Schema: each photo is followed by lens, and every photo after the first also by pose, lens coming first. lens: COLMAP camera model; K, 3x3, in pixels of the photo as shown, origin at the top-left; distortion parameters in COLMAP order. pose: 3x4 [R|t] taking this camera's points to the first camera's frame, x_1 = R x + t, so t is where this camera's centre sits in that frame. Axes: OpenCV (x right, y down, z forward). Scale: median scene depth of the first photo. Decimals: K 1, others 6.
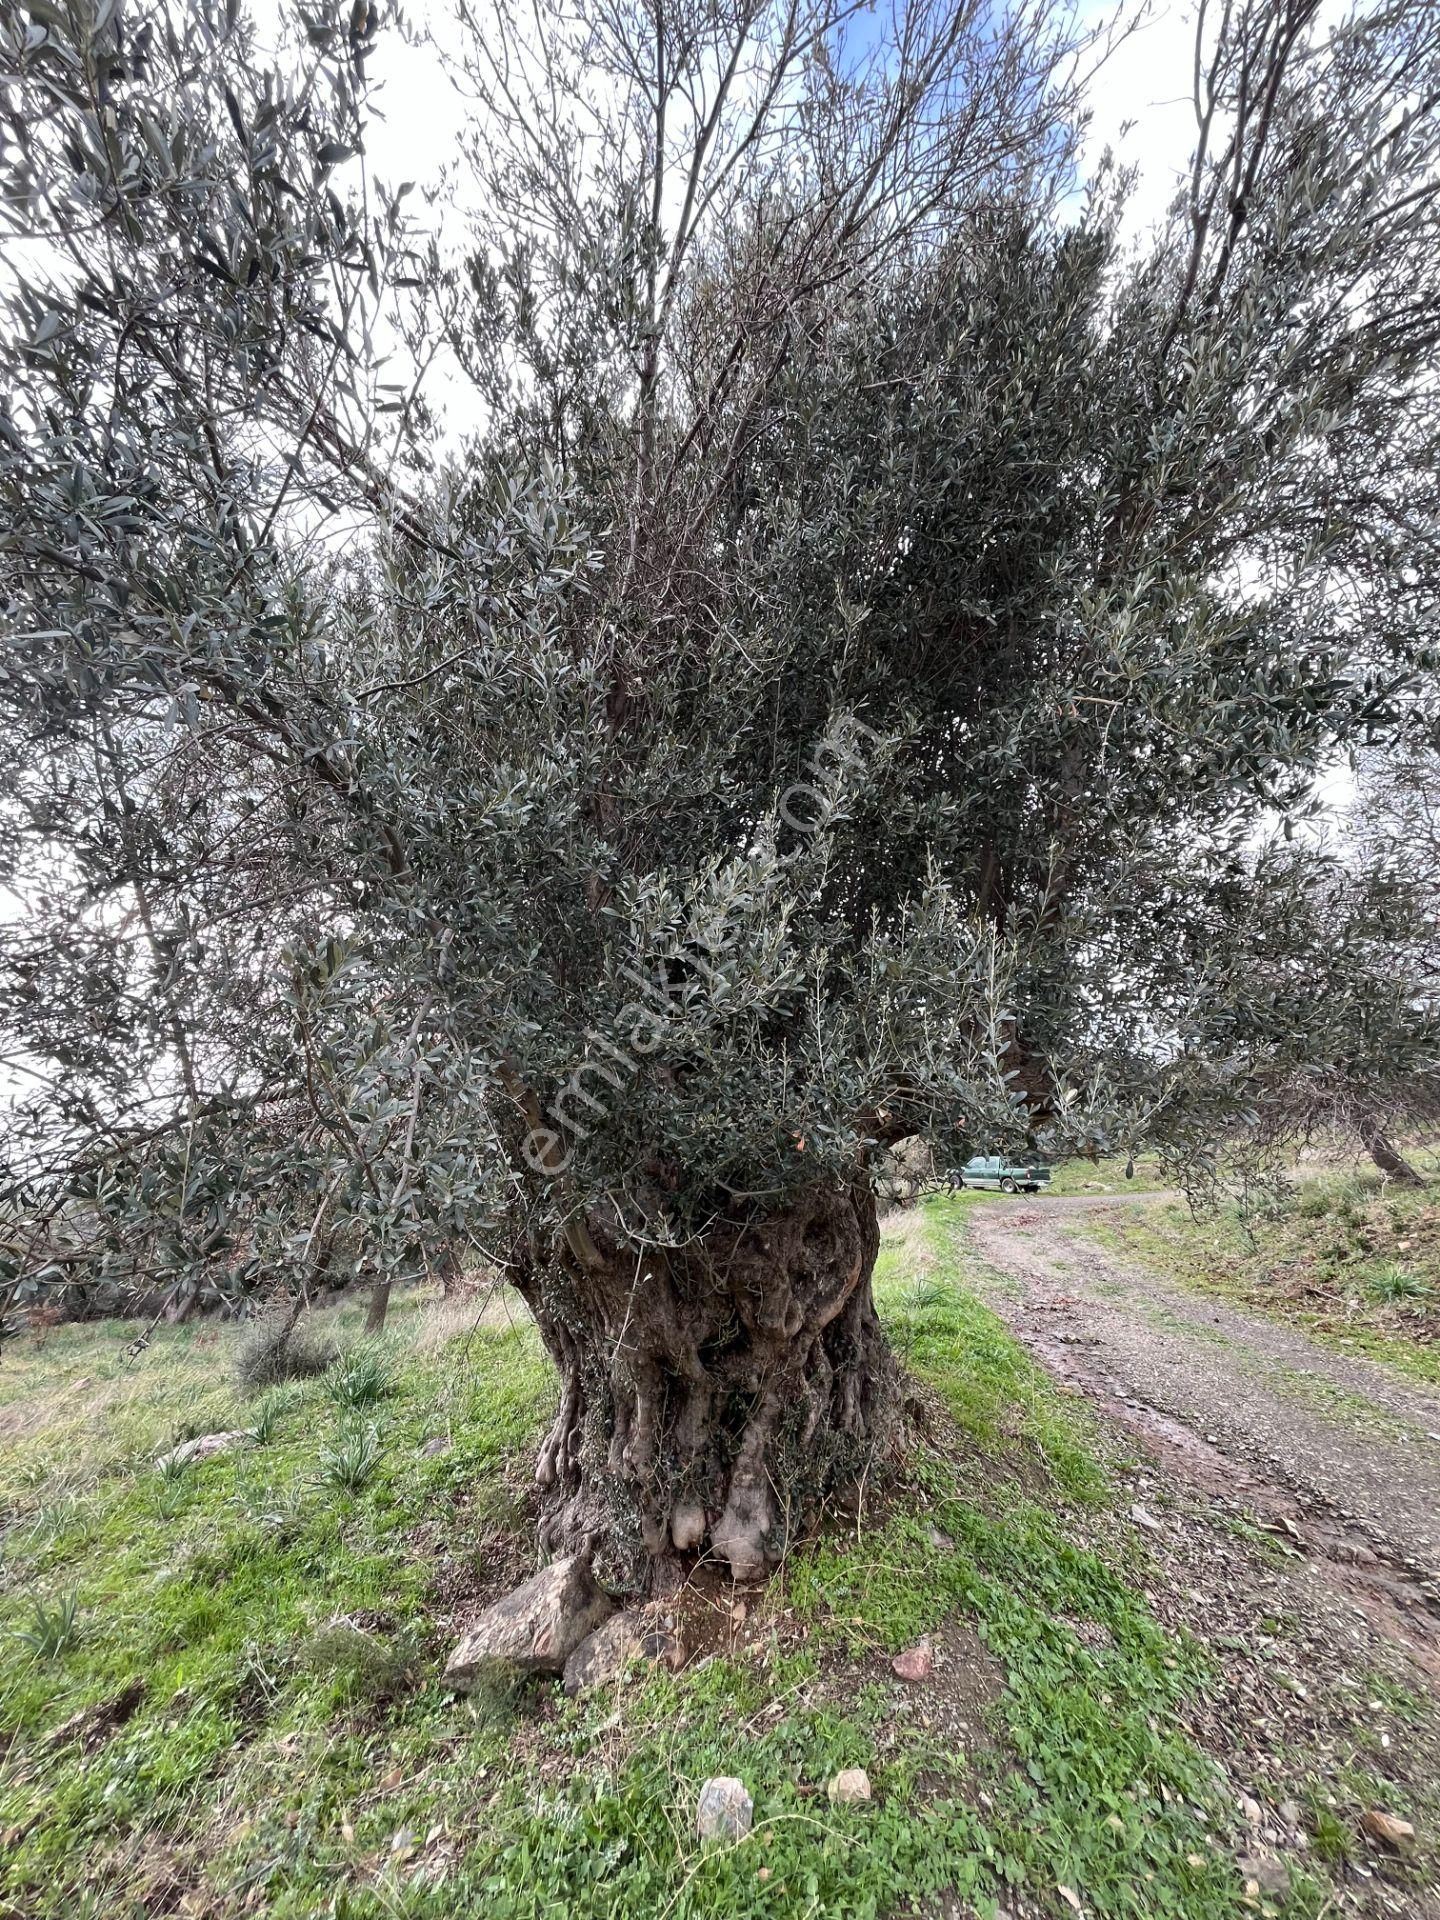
lens RADIAL K [[781.9, 0, 720.0], [0, 781.9, 960.0], [0, 0, 1]] dist [-0.008481, 0.000060]
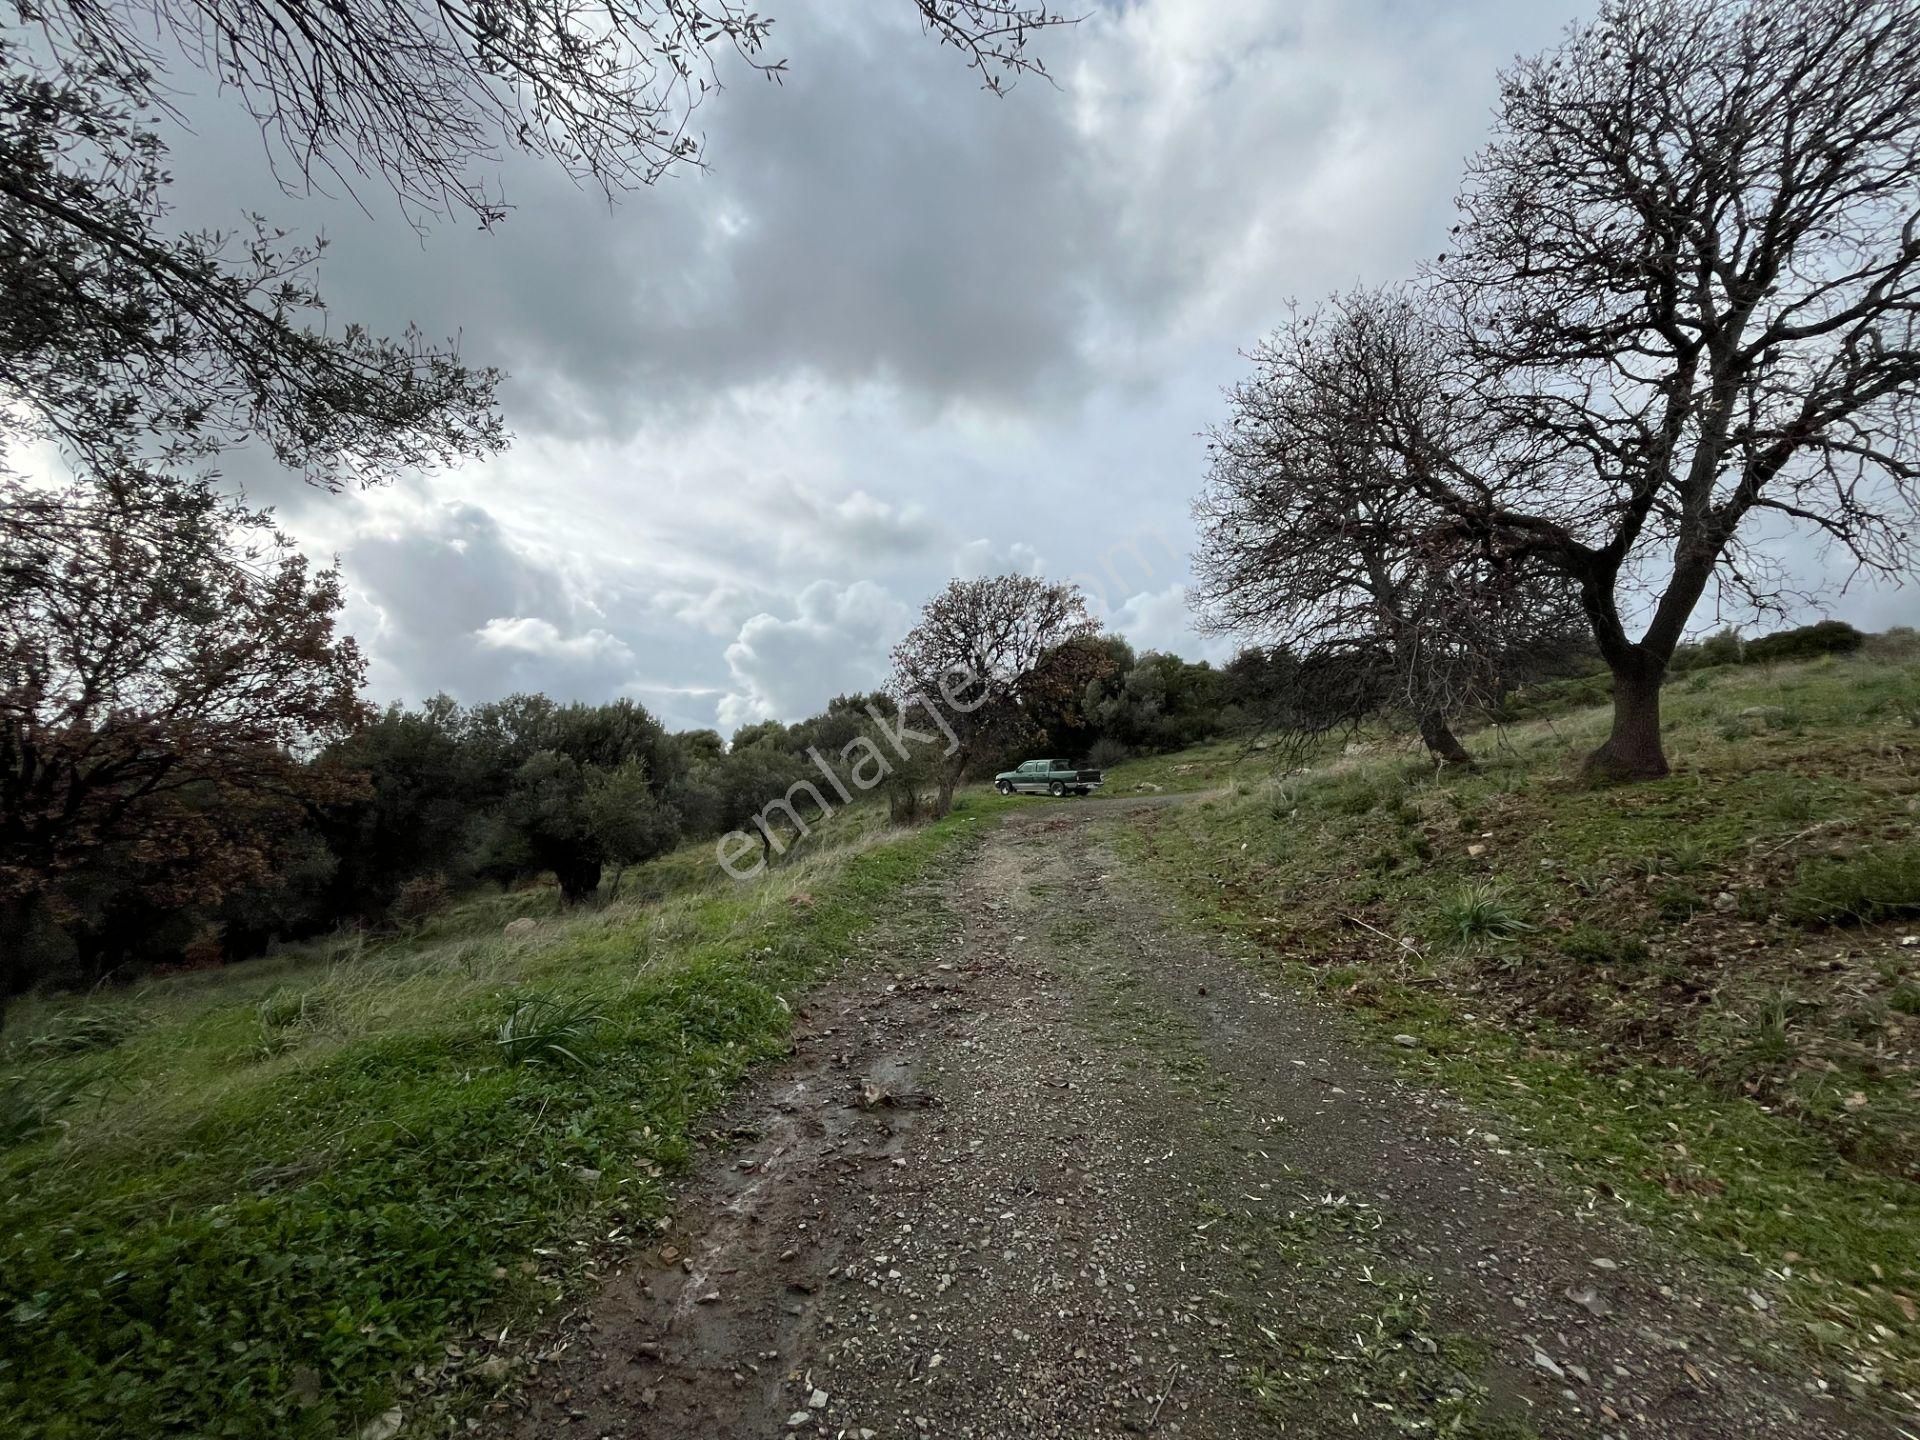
lens RADIAL K [[781.9, 0, 960.0], [0, 781.9, 720.0], [0, 0, 1]] dist [-0.008481, 0.000060]
pose [[0.984795, -0.017770, 0.172808, 0.294034], [-0.013821, 0.983586, 0.179909, 0.128273], [-0.173168, -0.179562, 0.968385, 0.405271]]
